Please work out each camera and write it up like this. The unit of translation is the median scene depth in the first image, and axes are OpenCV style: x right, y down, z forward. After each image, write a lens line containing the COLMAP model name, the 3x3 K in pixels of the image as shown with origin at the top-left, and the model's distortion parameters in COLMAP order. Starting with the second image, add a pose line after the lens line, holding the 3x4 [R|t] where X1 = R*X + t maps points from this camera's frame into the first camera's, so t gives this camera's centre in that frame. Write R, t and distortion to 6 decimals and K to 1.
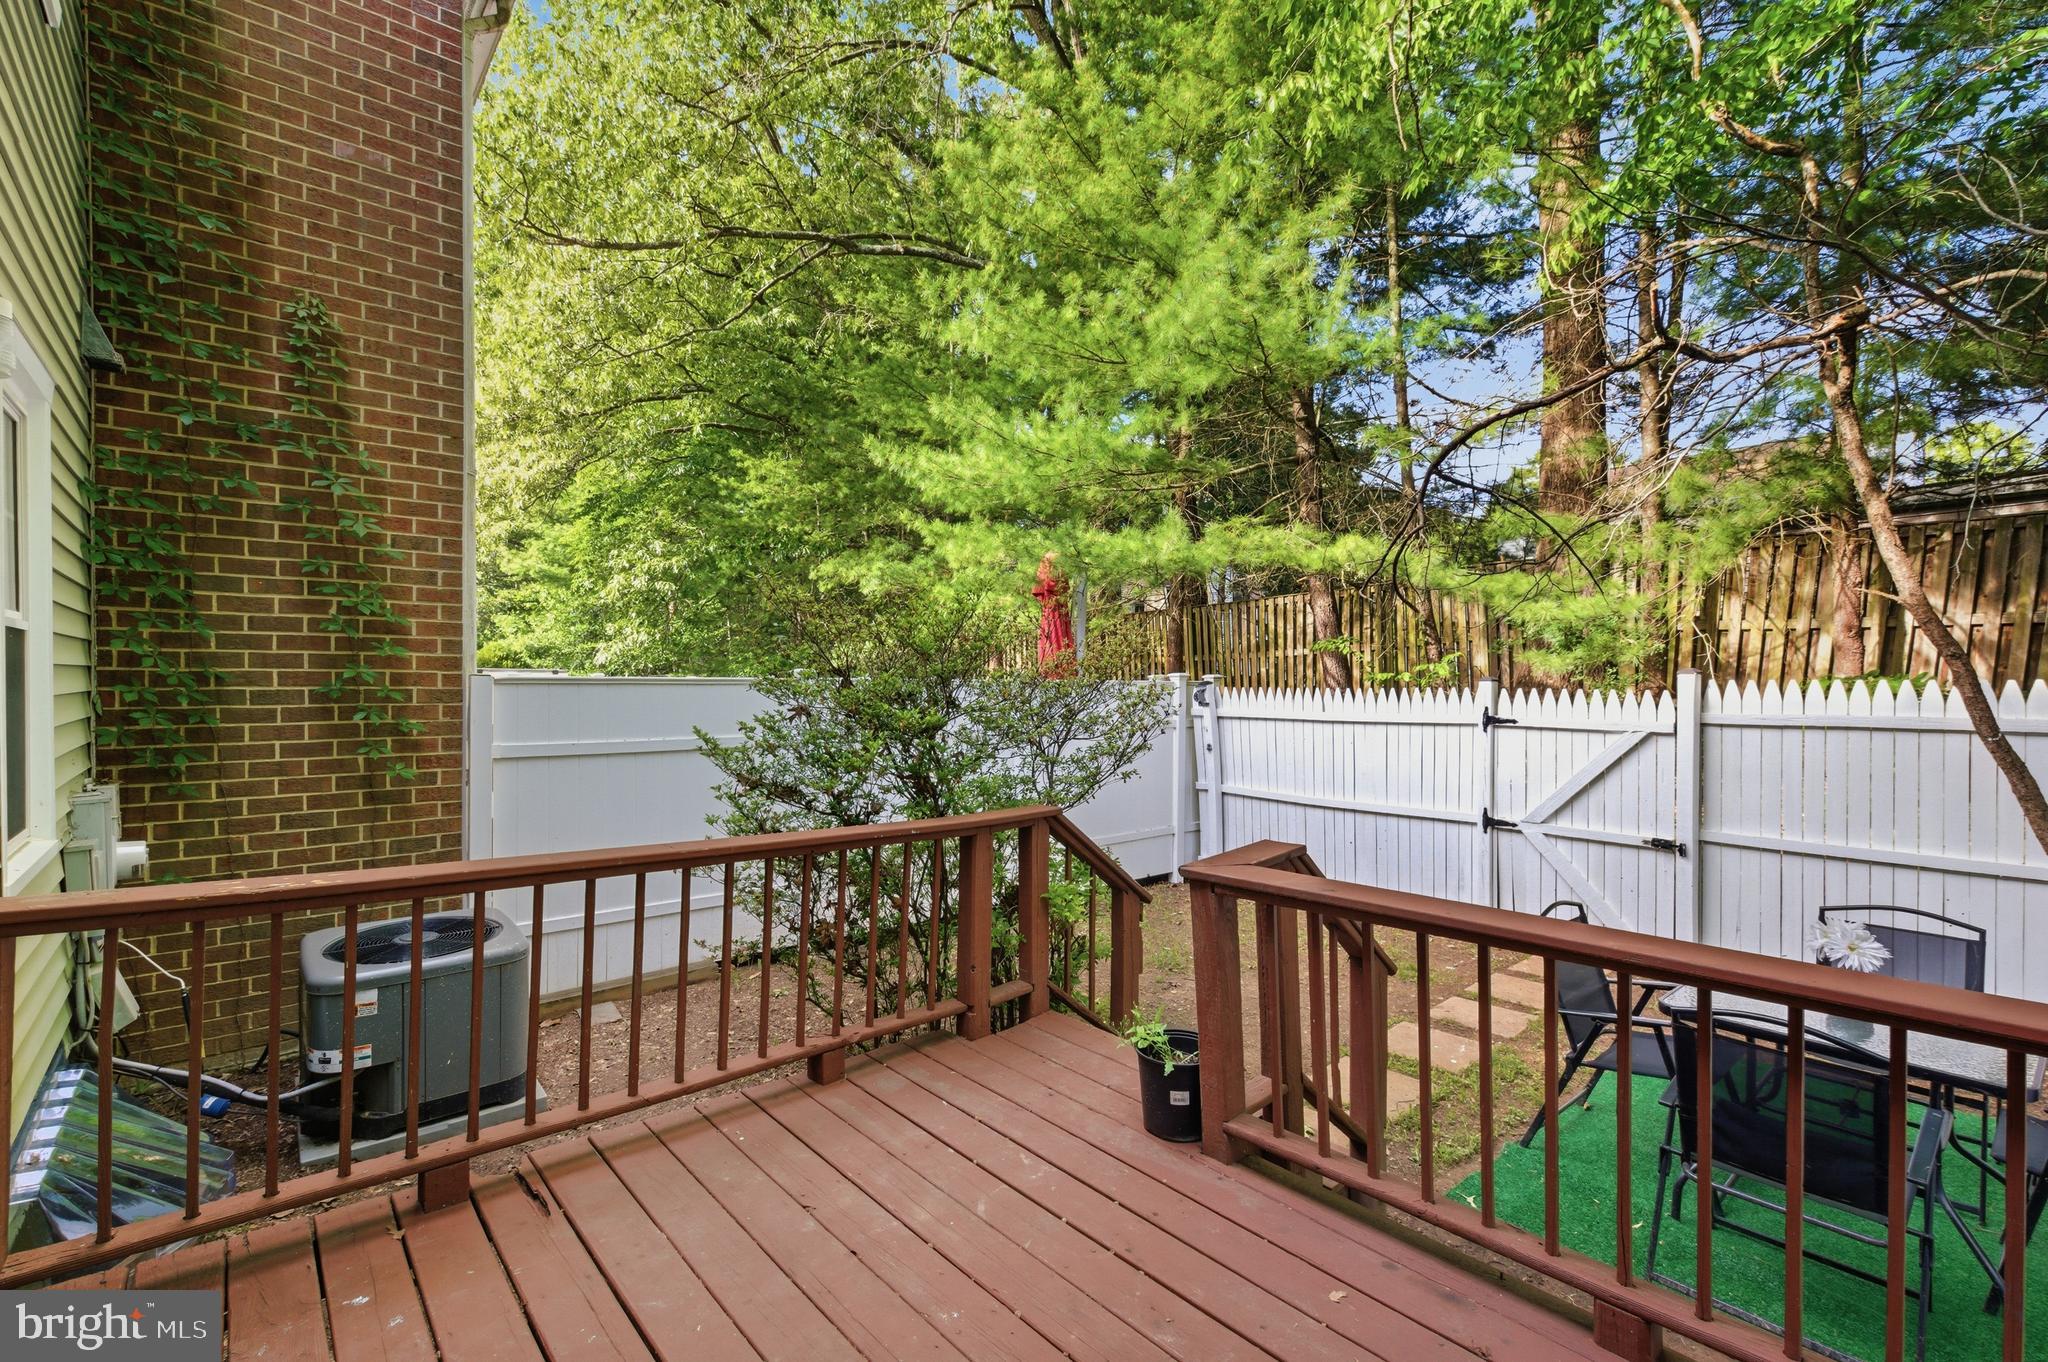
lens RADIAL K [[891.4, 0, 1009.5], [0, 891.4, 683.3], [0, 0, 1]] dist [0.003925, 0.000378]
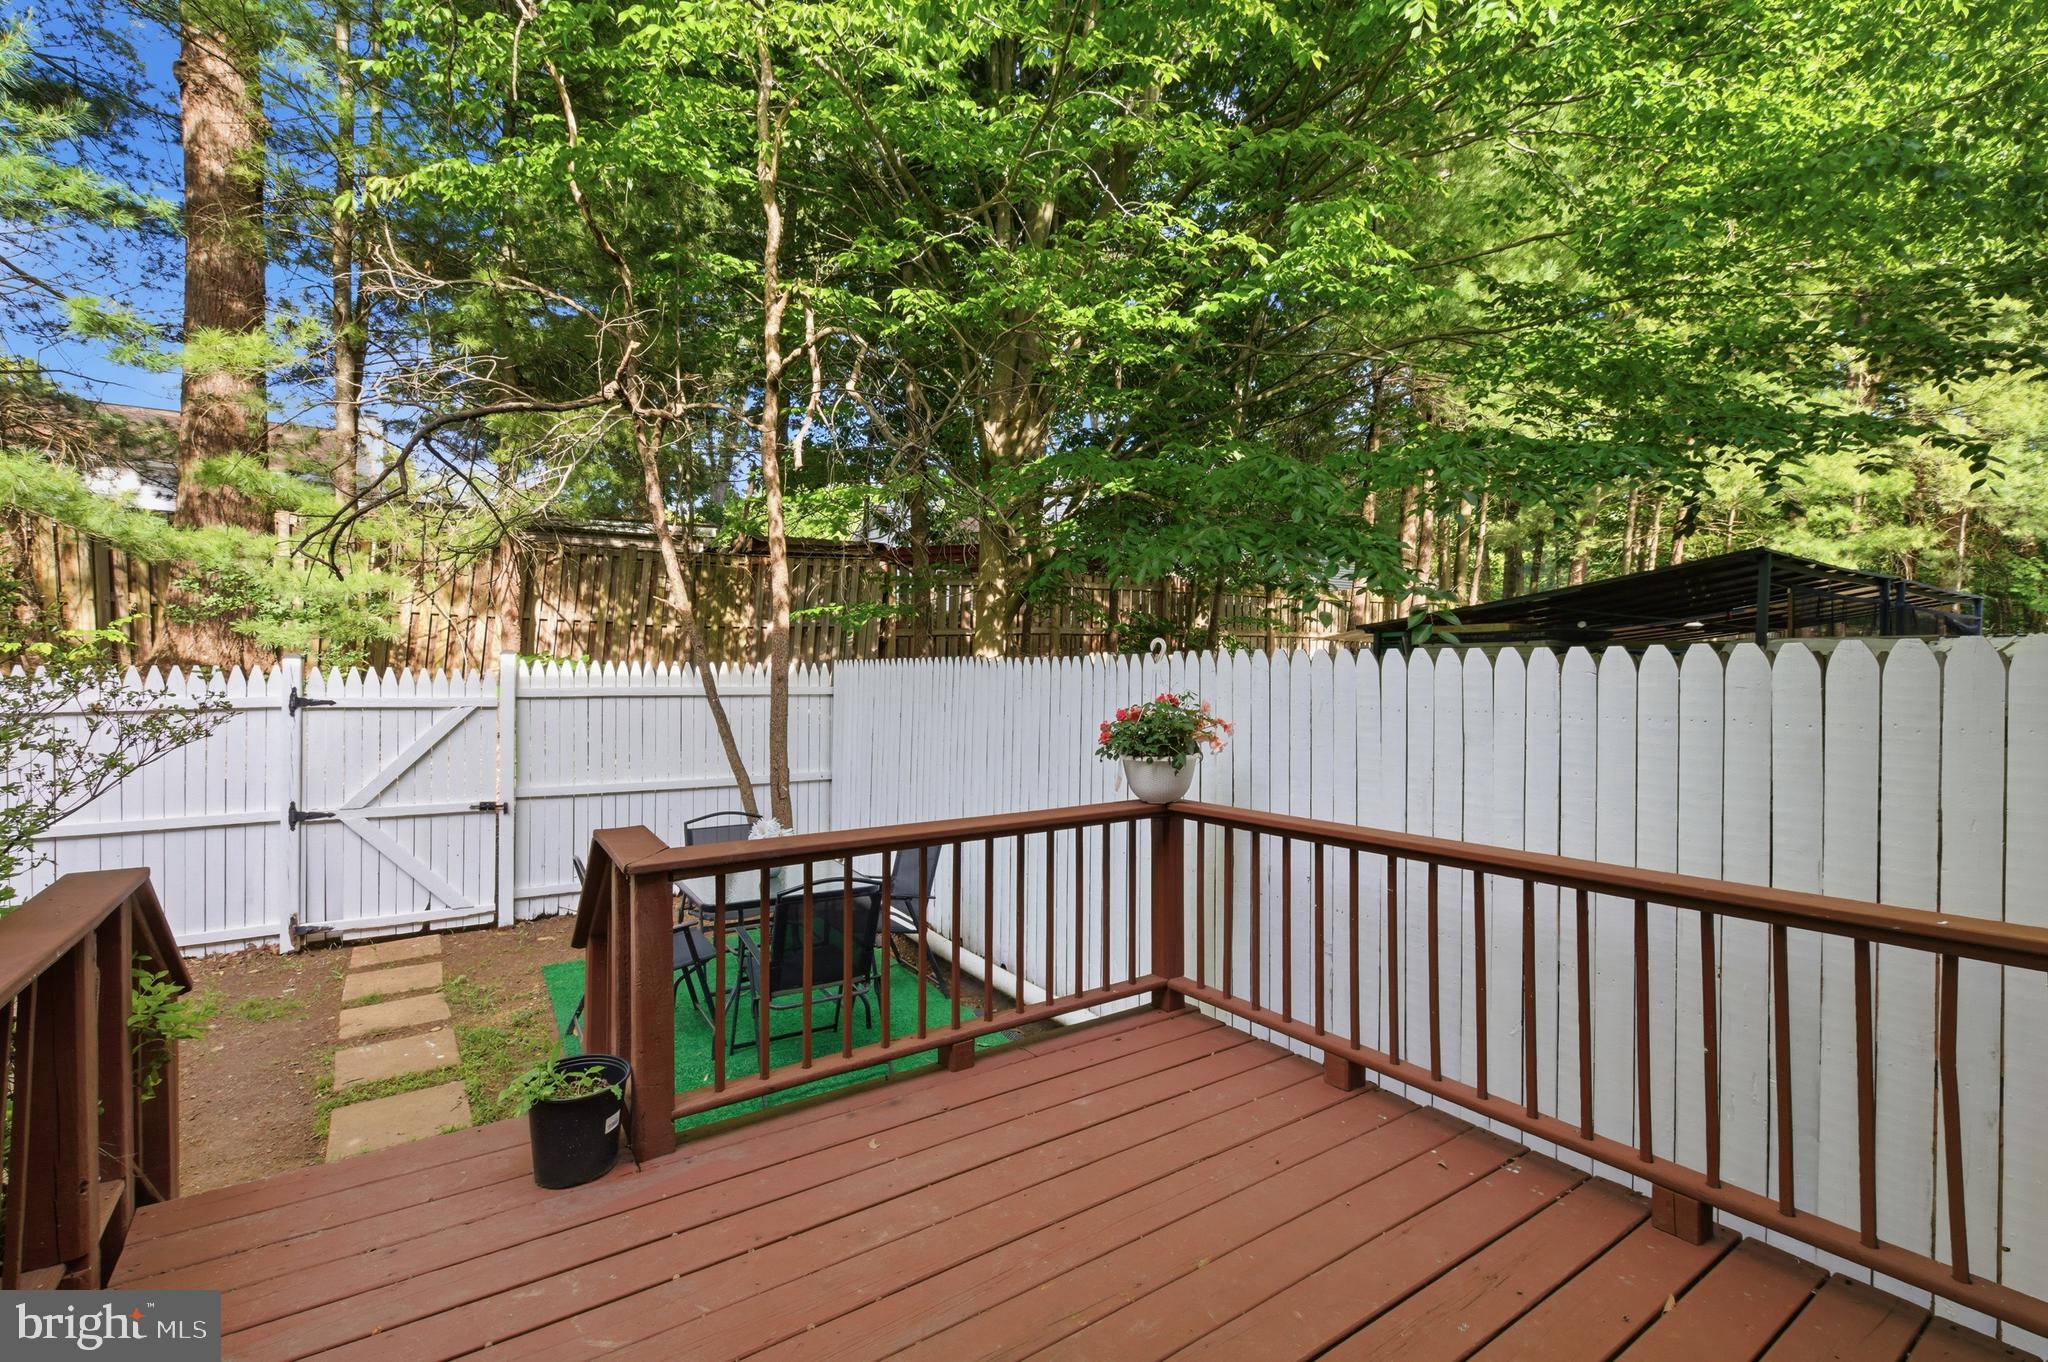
lens RADIAL K [[891.4, 0, 1009.8], [0, 891.4, 674.2], [0, 0, 1]] dist [0.003925, 0.000378]
pose [[0.120150, -0.008593, 0.992719, -0.284109], [-0.009295, 0.999909, 0.009780, -0.002077], [-0.992712, -0.010403, 0.120059, 0.211699]]
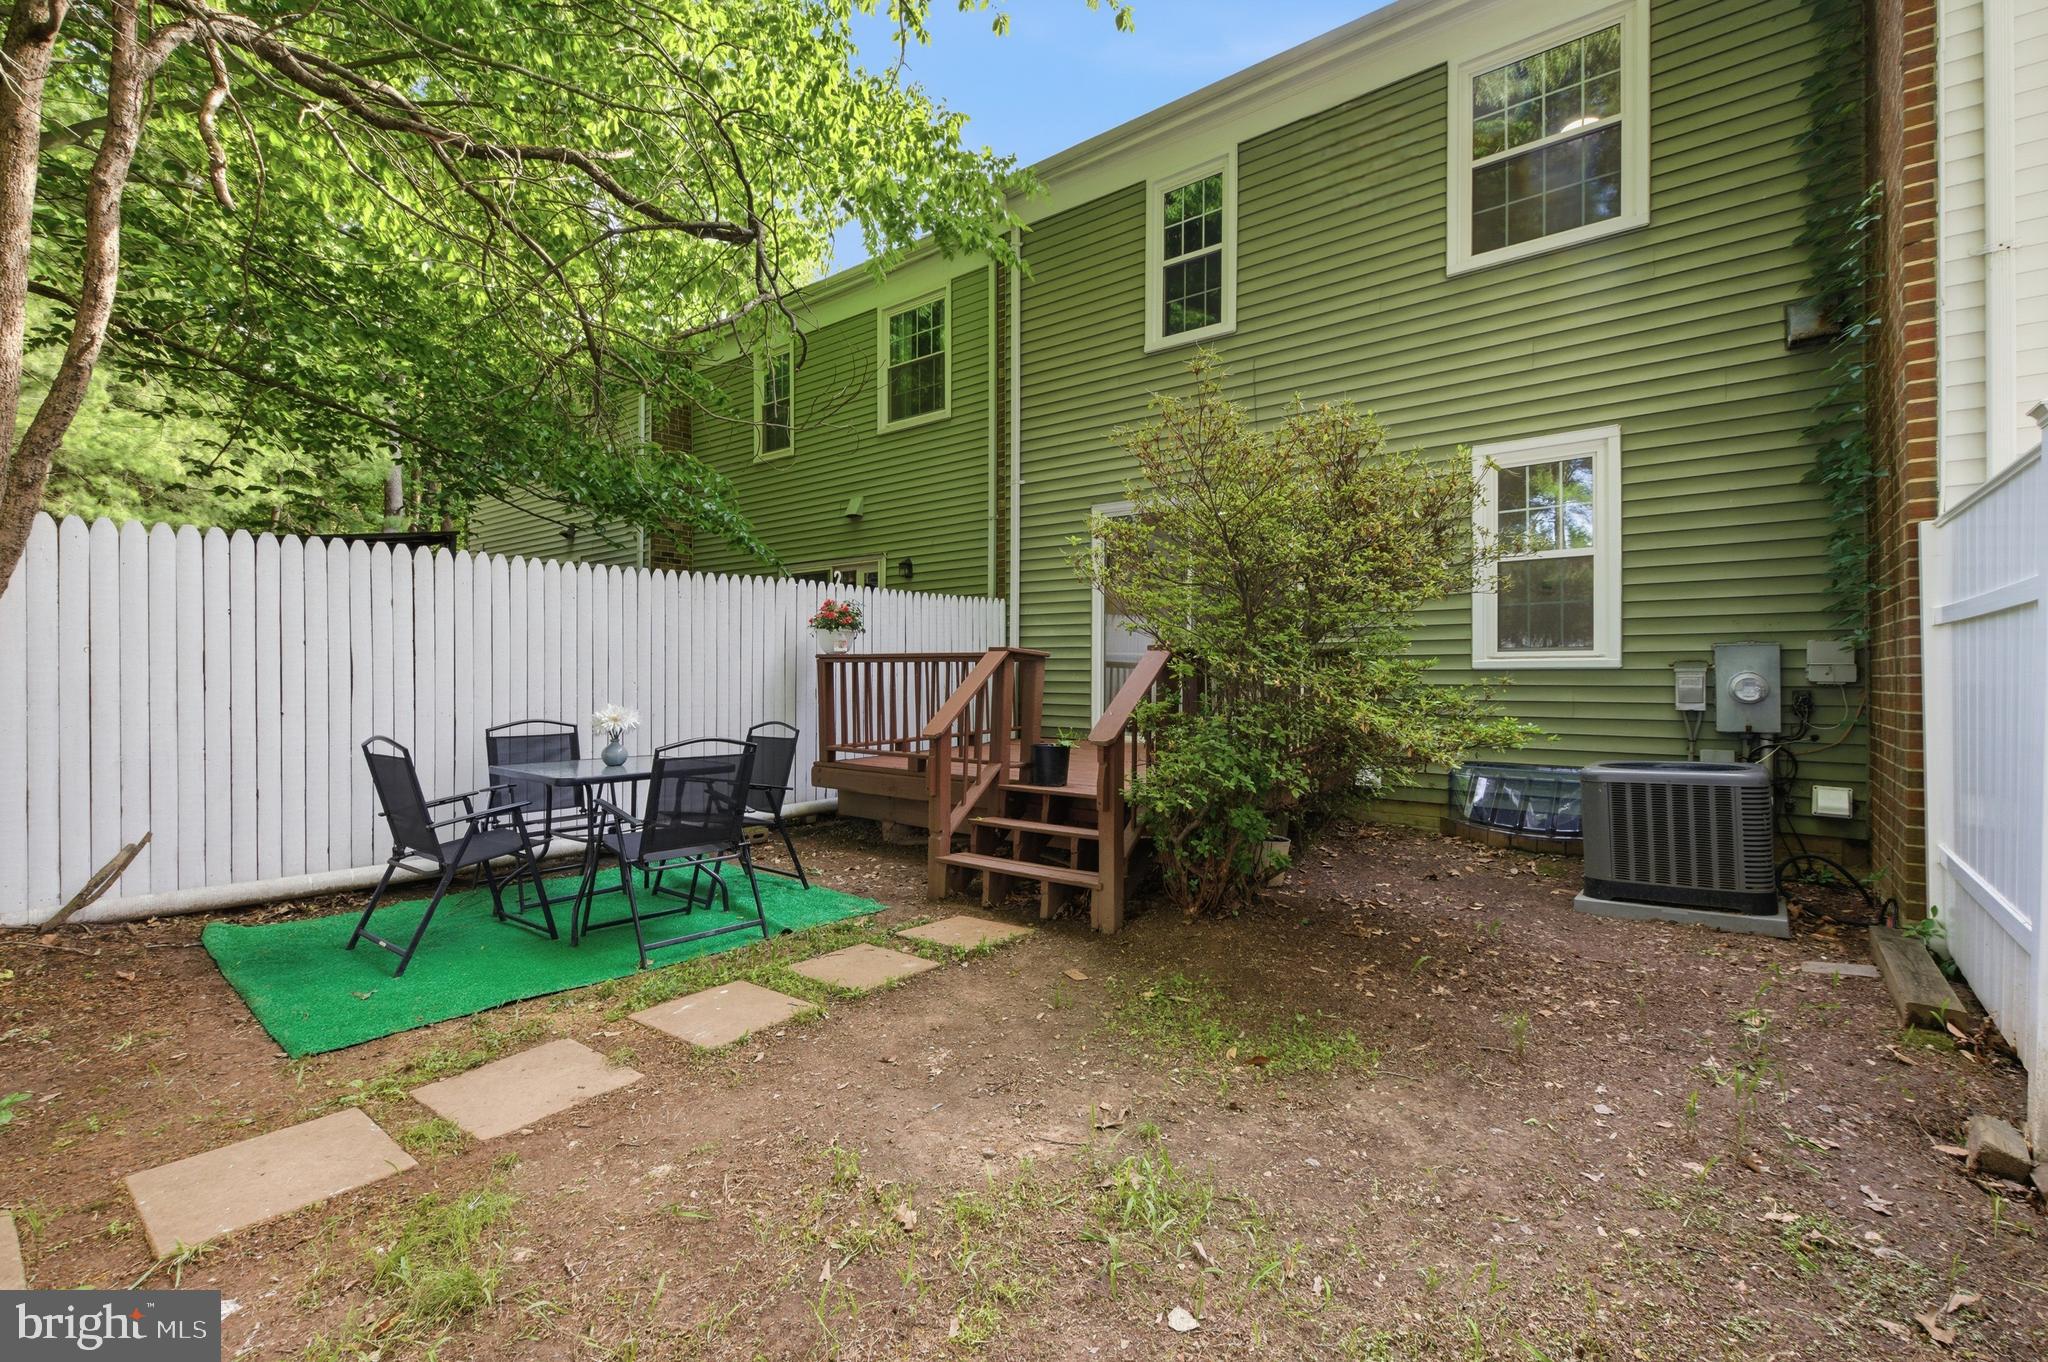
lens RADIAL K [[891.4, 0, 1025.1], [0, 891.4, 675.0], [0, 0, 1]] dist [0.003925, 0.000378]
pose [[-0.980410, -0.003002, -0.196947, 0.460359], [-0.001684, 0.999975, -0.006857, 0.153805], [0.196962, -0.006391, -0.980390, 1.646005]]
